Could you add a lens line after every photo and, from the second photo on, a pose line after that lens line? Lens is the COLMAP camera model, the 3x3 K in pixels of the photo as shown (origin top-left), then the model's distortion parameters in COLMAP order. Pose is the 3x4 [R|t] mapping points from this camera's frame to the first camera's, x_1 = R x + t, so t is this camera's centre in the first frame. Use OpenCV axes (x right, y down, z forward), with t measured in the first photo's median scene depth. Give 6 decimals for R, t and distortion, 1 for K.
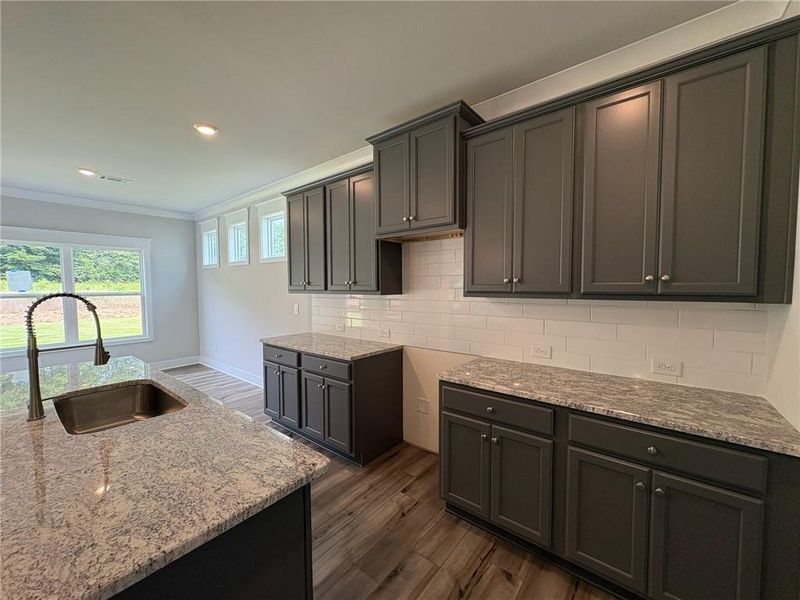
lens RADIAL K [[318.2, 0, 398.7], [0, 318.2, 300.8], [0, 0, 1]] dist [0.000175, 0.000073]
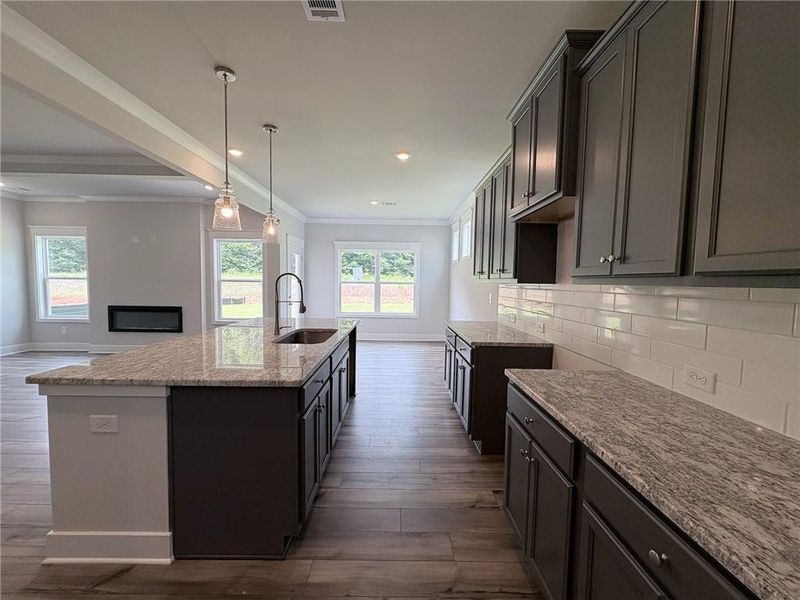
lens RADIAL K [[318.2, 0, 400.5], [0, 318.2, 301.9], [0, 0, 1]] dist [0.000175, 0.000073]
pose [[0.635577, 0.065145, -0.769284, 0.505552], [-0.057097, 0.997671, 0.037312, 0.024758], [0.769923, 0.020209, 0.637817, 0.176704]]
